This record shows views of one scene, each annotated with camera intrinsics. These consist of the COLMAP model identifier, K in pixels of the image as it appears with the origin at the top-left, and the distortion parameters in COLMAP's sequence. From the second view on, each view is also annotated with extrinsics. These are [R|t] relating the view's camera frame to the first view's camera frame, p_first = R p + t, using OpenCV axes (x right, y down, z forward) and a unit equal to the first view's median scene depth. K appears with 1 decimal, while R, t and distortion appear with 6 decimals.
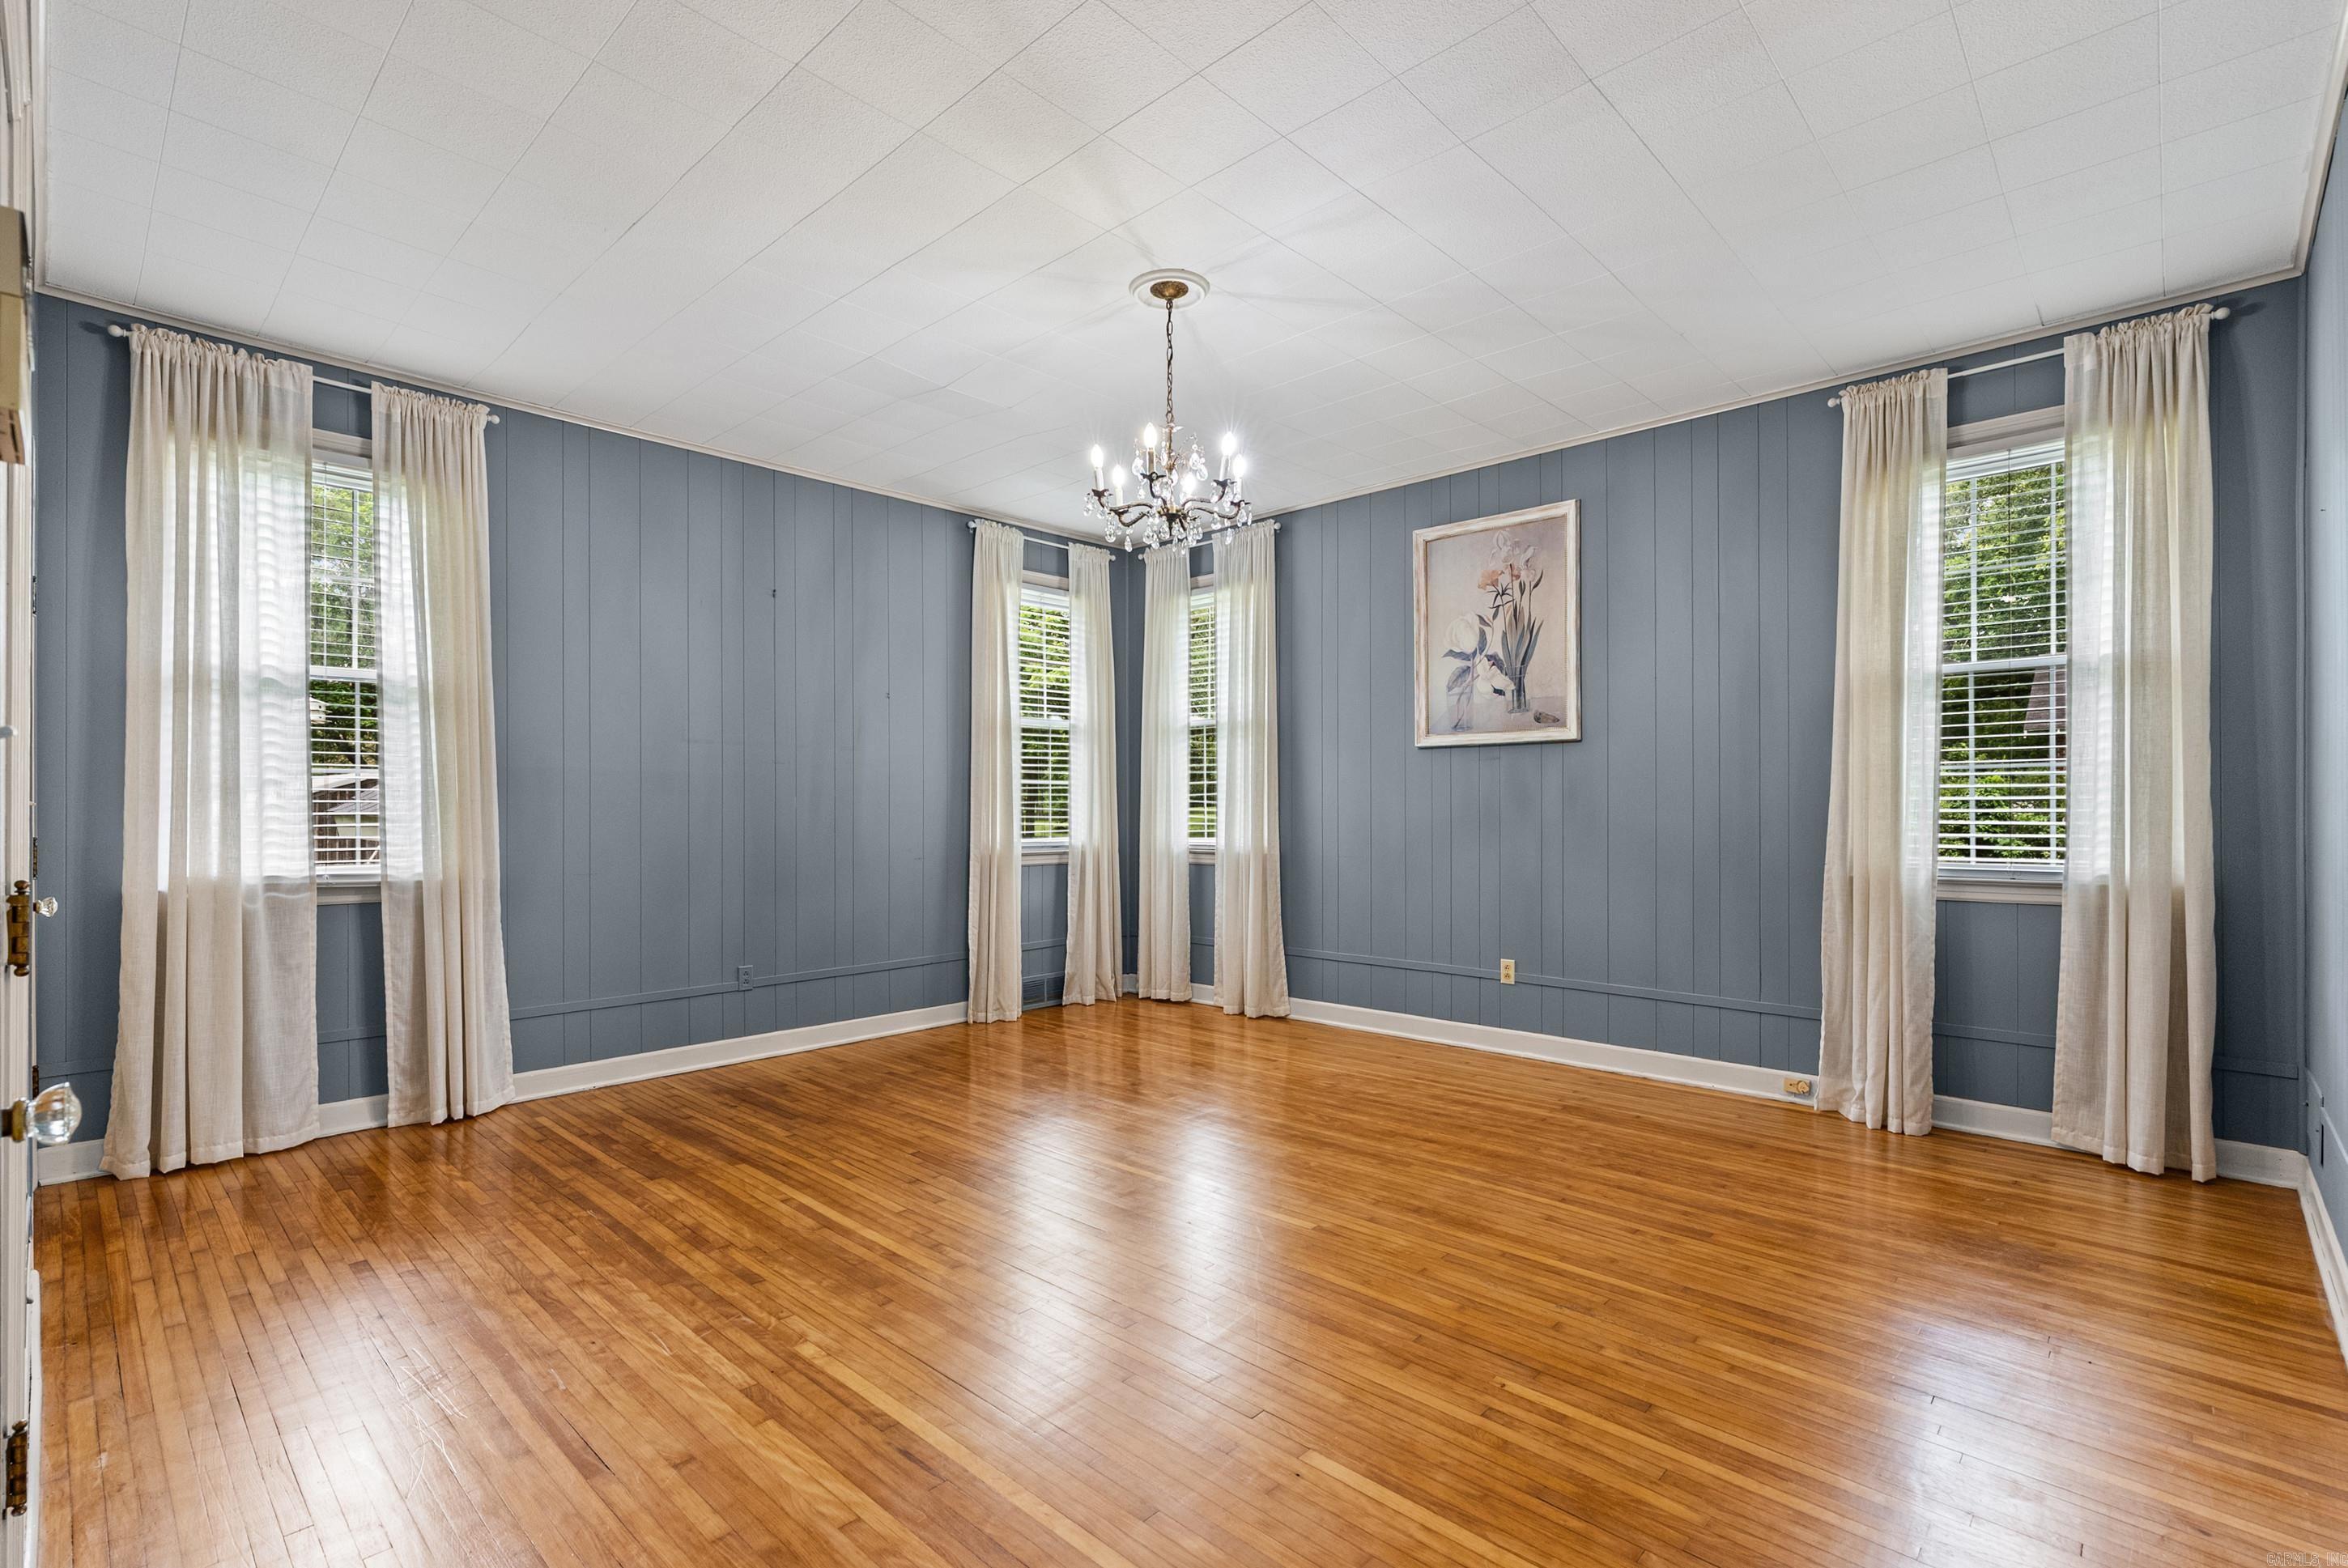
lens RADIAL K [[1077.9, 0, 1165.3], [0, 1077.9, 790.4], [0, 0, 1]] dist [-0.004625, 0.000104]
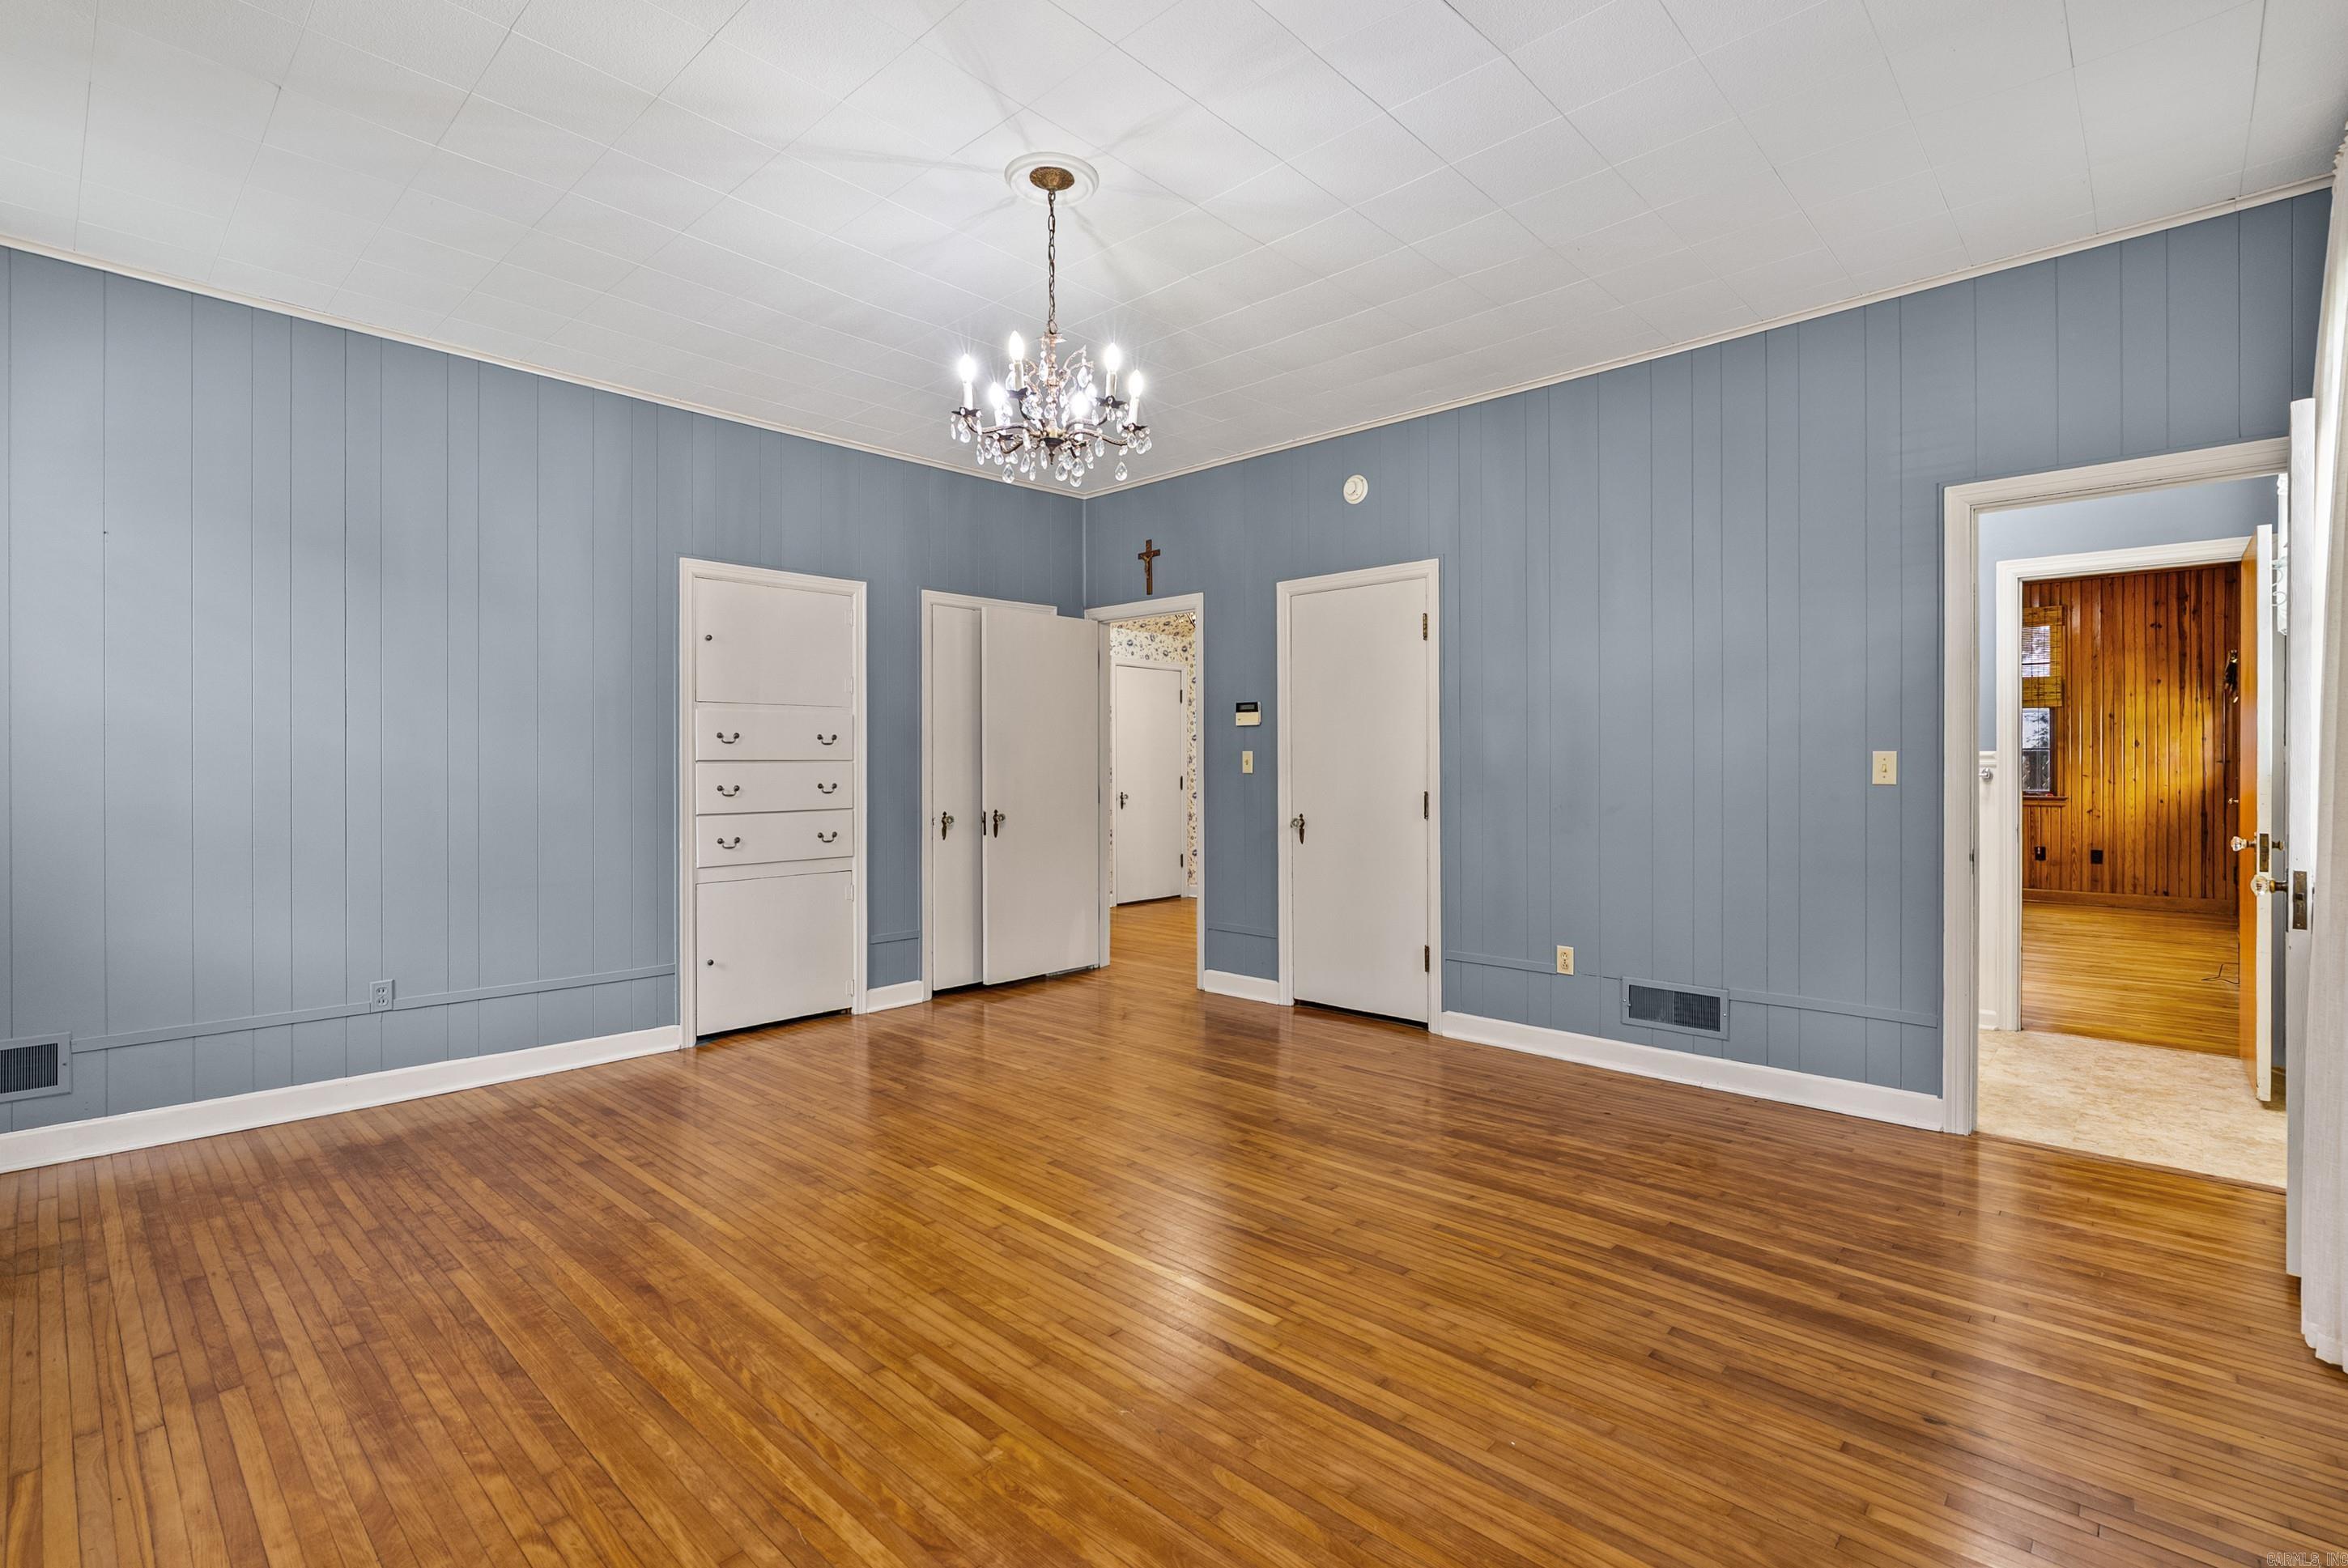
lens RADIAL K [[1077.9, 0, 1170.6], [0, 1077.9, 783.4], [0, 0, 1]] dist [-0.004625, 0.000104]
pose [[-0.999939, 0.004143, -0.010197, -0.078191], [0.004106, 0.999985, 0.003690, 0.015678], [0.010212, 0.003648, -0.999941, 1.816001]]
